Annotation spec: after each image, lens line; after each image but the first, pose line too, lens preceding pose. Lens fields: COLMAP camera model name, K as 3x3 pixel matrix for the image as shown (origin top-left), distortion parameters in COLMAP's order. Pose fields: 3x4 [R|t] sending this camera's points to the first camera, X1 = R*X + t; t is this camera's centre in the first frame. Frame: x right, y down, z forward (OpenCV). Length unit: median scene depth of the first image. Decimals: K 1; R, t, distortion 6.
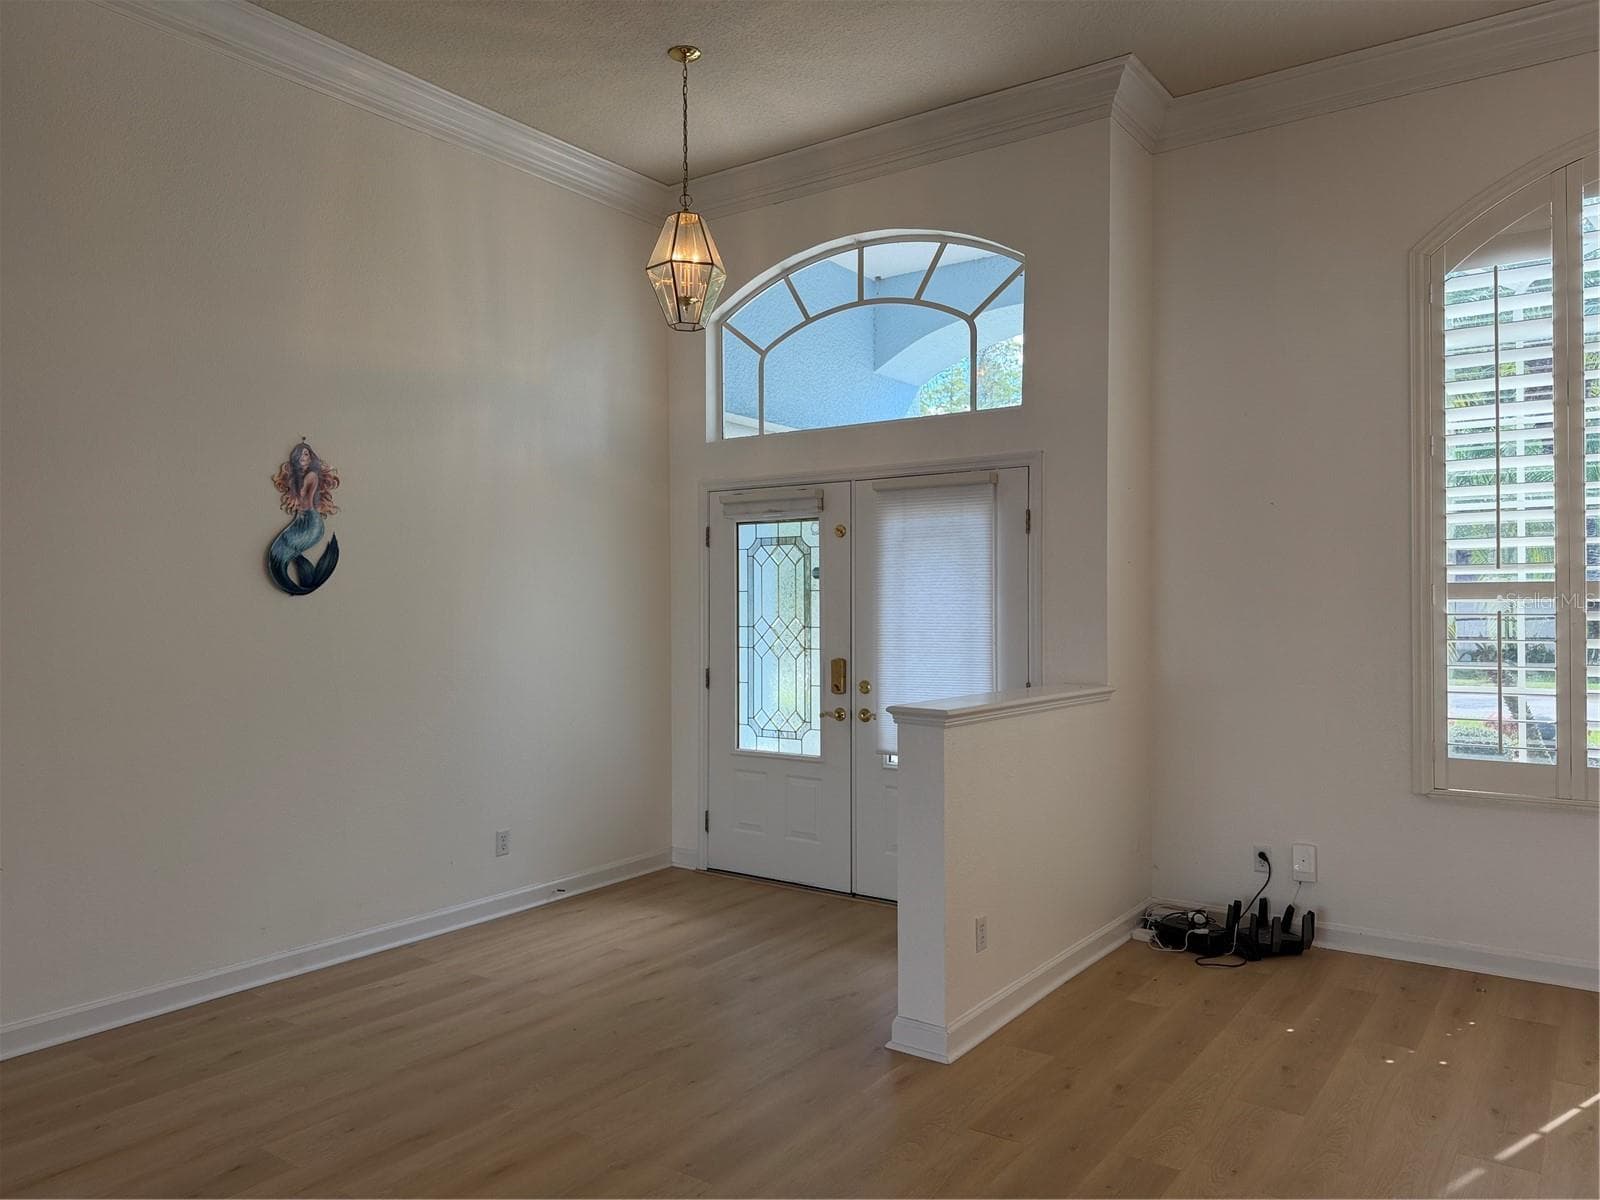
lens RADIAL K [[1114.0, 0, 787.8], [0, 1114.0, 602.6], [0, 0, 1]] dist [0.062960, -0.063458]
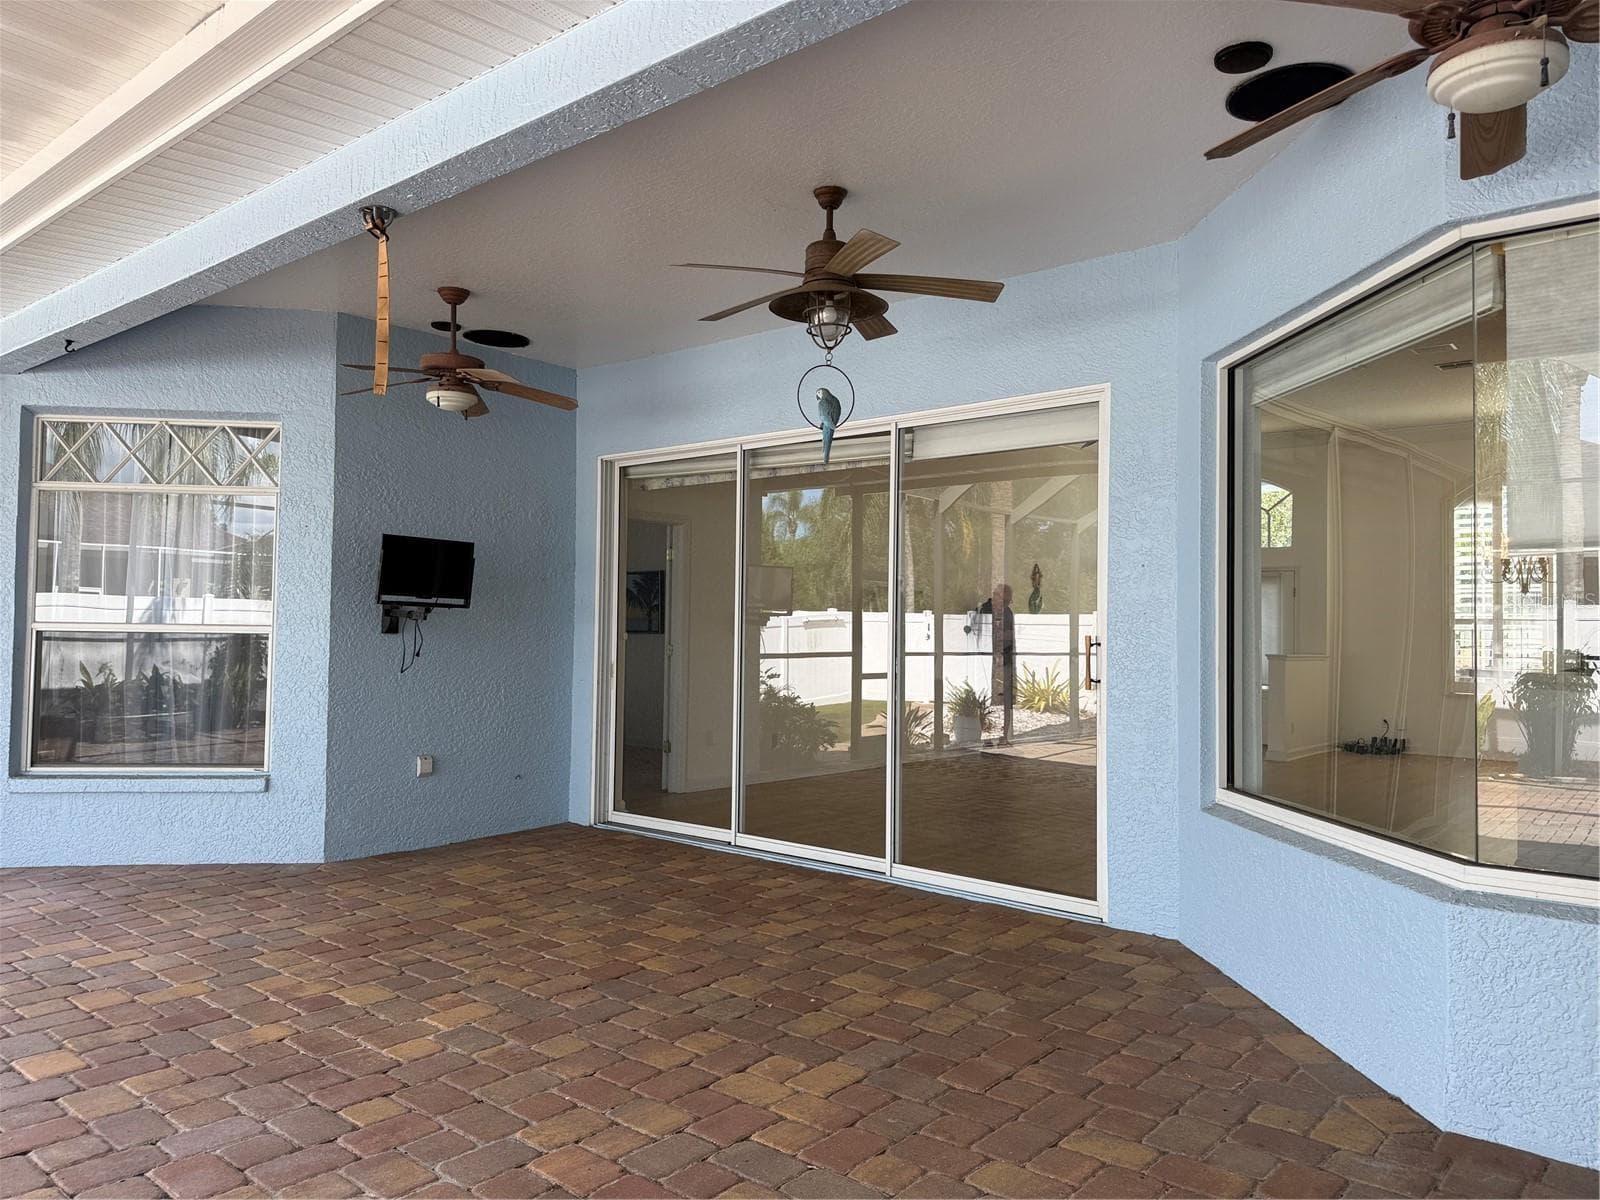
lens RADIAL K [[1137.2, 0, 797.6], [0, 1137.2, 607.6], [0, 0, 1]] dist [0.007405, 0.001950]
pose [[0.995212, 0.014985, -0.096587, -0.749241], [-0.016344, 0.999778, -0.013295, 0.018715], [0.096367, 0.014810, 0.995236, -1.930839]]
